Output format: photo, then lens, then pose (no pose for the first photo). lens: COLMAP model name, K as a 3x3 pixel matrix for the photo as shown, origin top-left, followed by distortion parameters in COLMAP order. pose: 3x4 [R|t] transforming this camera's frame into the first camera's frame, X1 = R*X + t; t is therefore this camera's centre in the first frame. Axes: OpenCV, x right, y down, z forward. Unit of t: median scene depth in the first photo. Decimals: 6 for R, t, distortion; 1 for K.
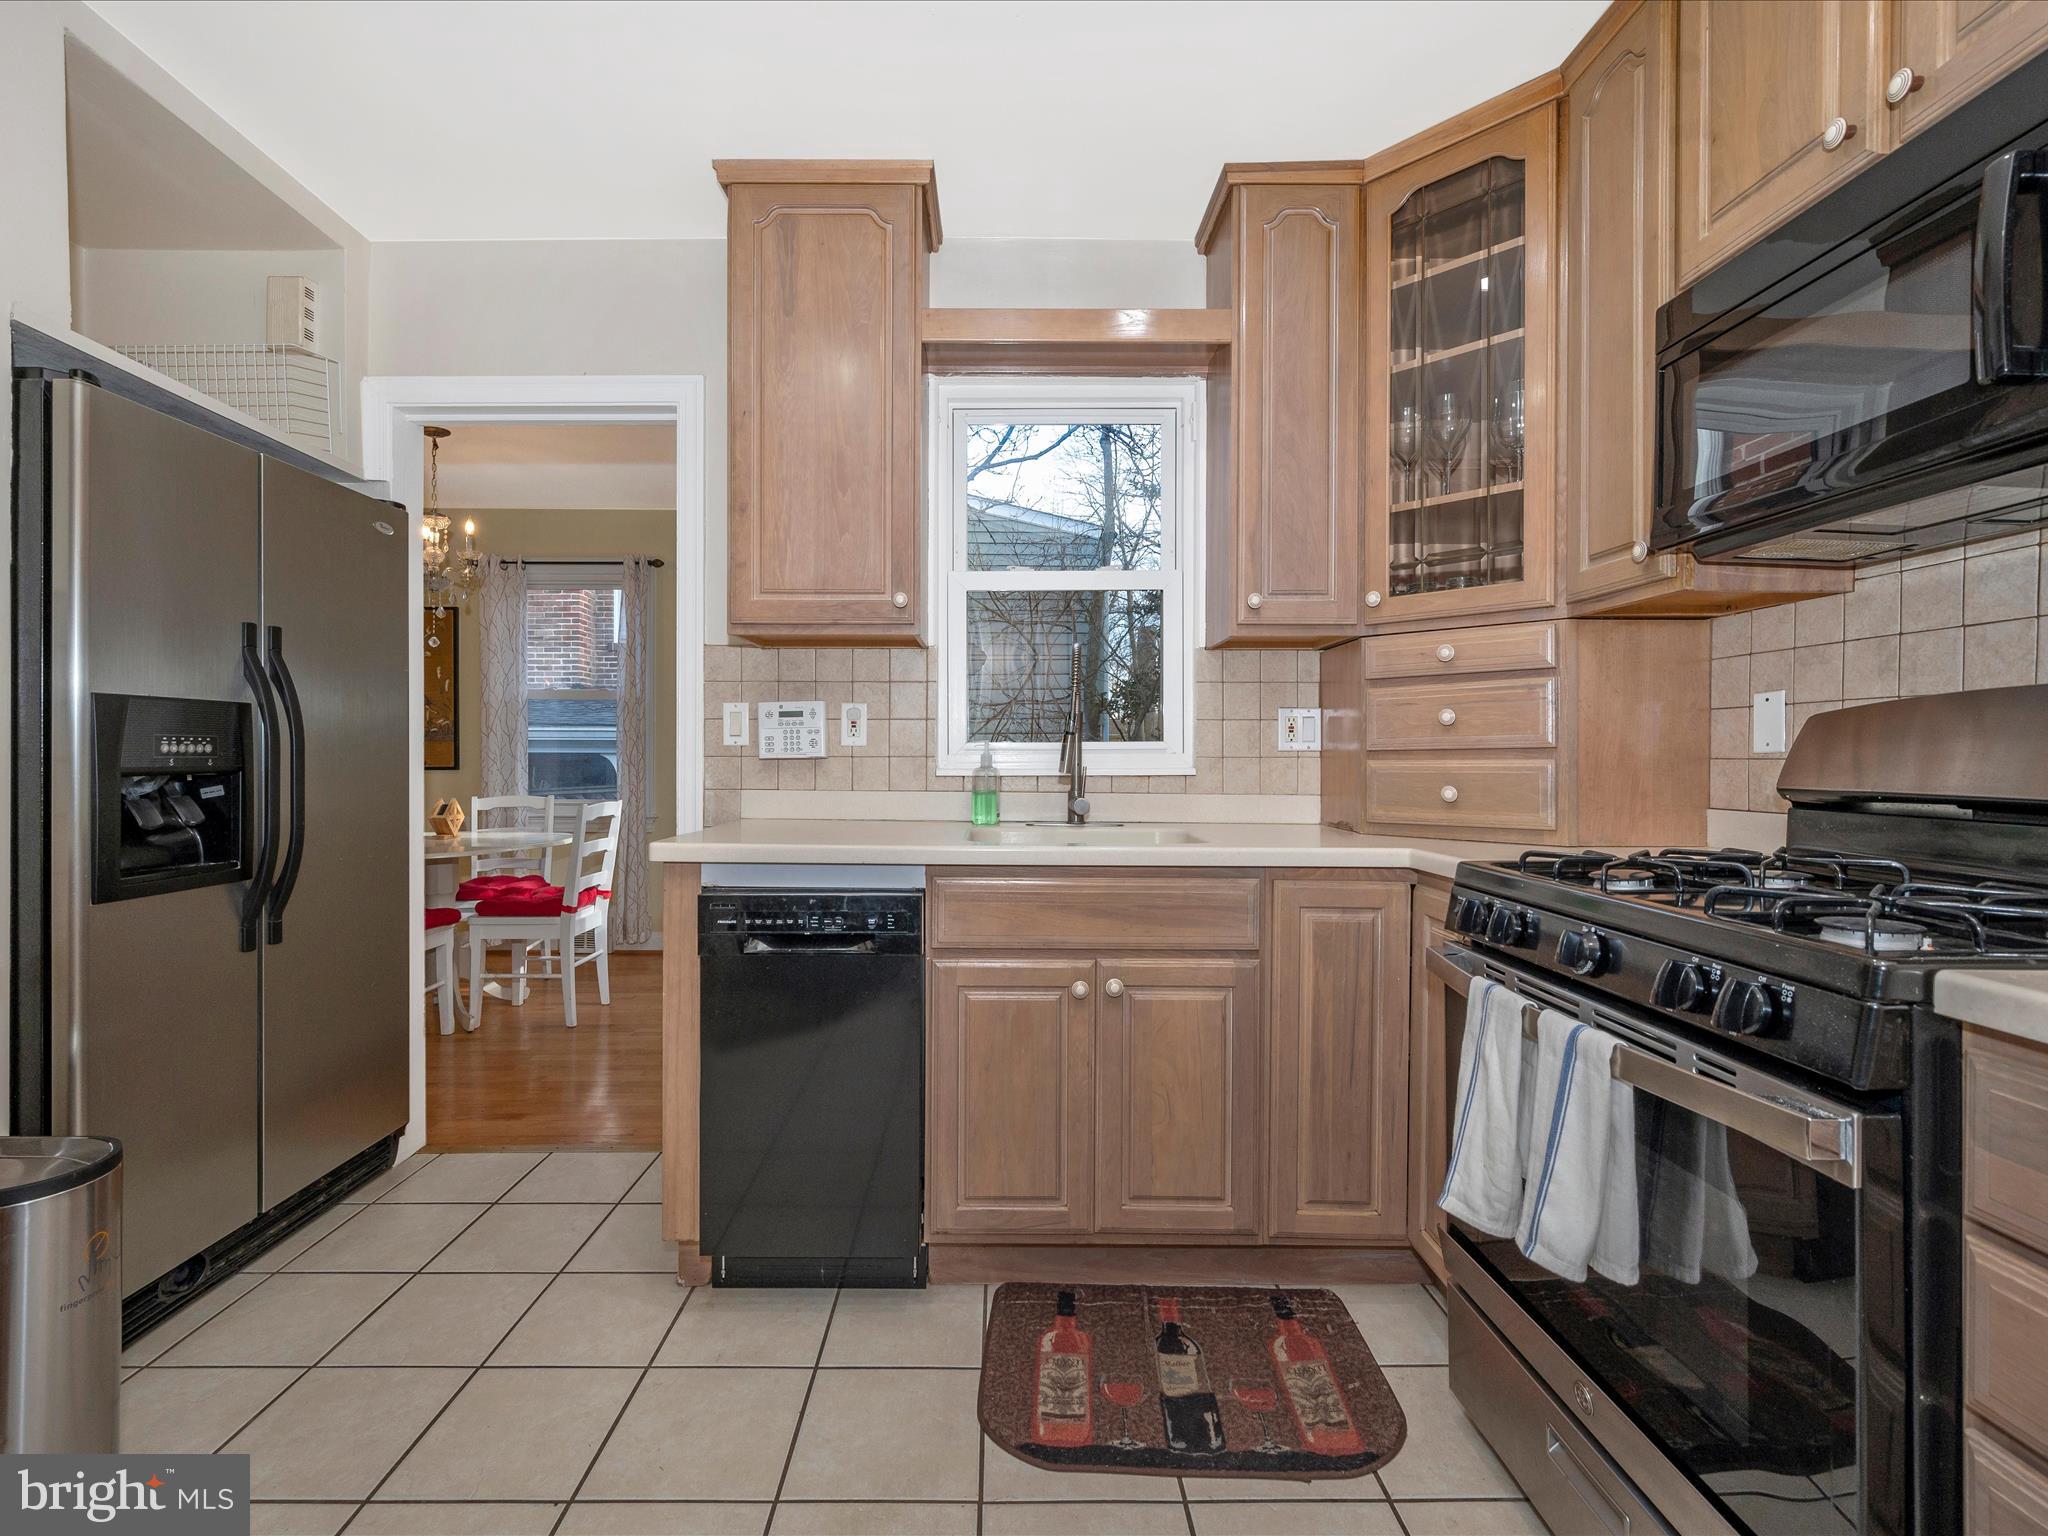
lens RADIAL K [[934.4, 0, 997.0], [0, 934.4, 769.7], [0, 0, 1]] dist [0.000251, 0.000314]
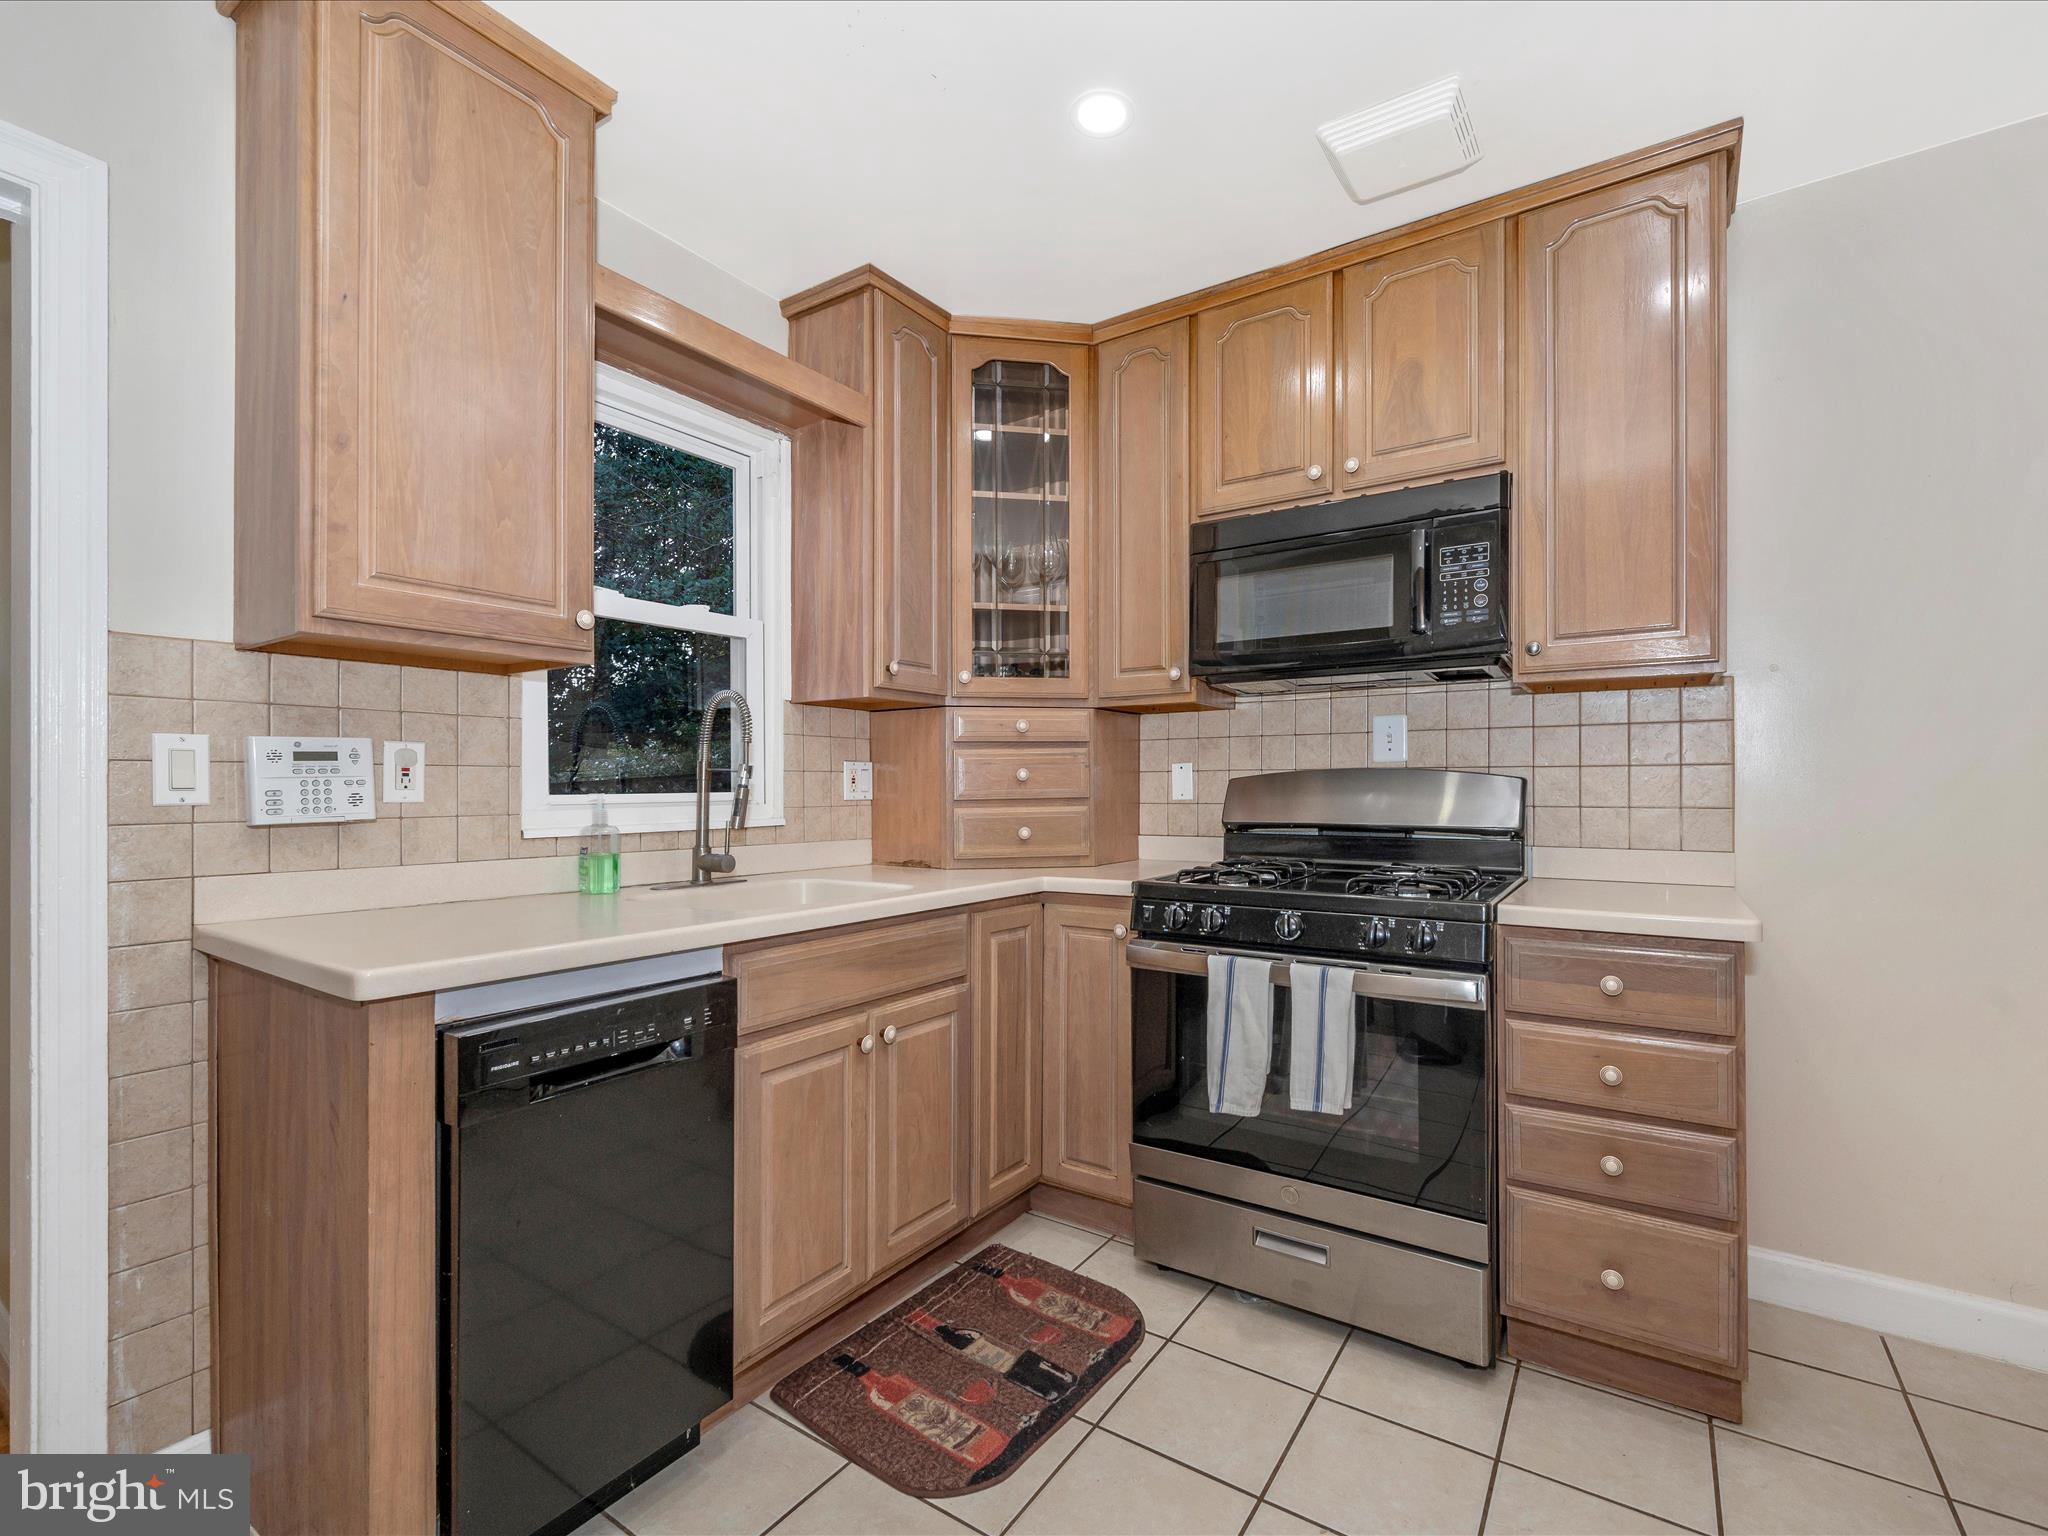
lens RADIAL K [[918.1, 0, 1017.4], [0, 918.1, 797.3], [0, 0, 1]] dist [0.000297, -0.000191]
pose [[0.564612, -0.012999, 0.825254, -0.598973], [0.018154, 0.999830, 0.003329, -0.029671], [-0.825157, 0.013102, 0.564752, 0.285677]]
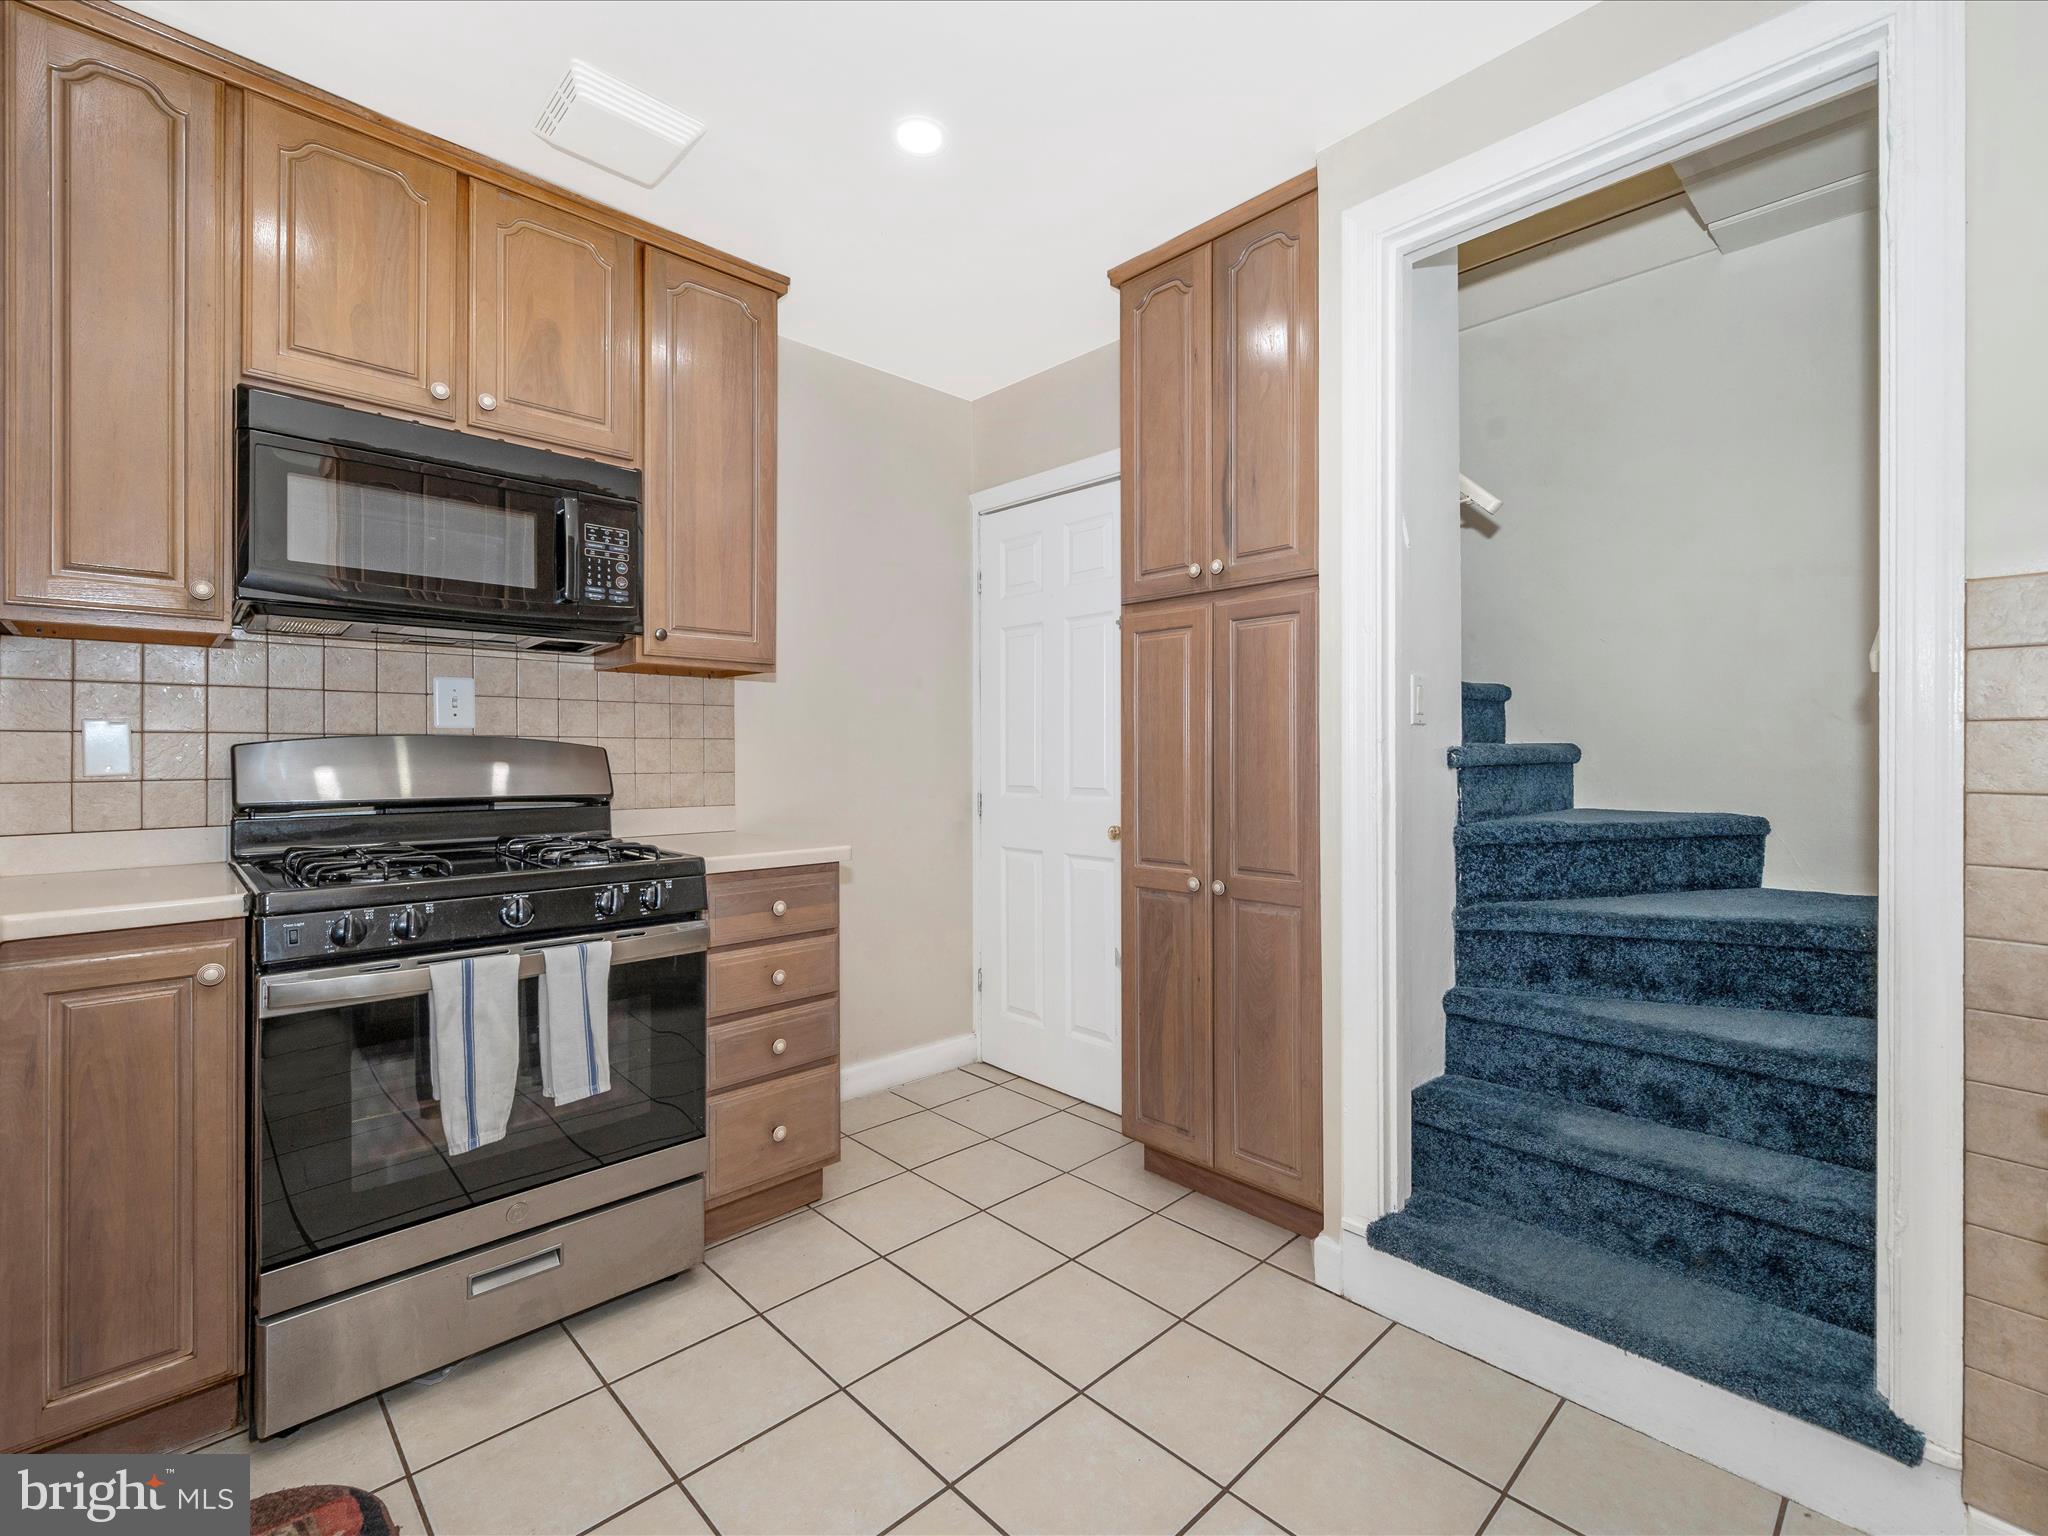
lens RADIAL K [[921.0, 0, 1024.0], [0, 921.0, 768.0], [0, 0, 1]] dist [0.000515, -0.000141]
pose [[-0.692698, -0.011185, 0.721141, -0.592796], [0.012048, 0.999561, 0.027076, -0.038309], [-0.721127, 0.027444, -0.692259, 0.861729]]
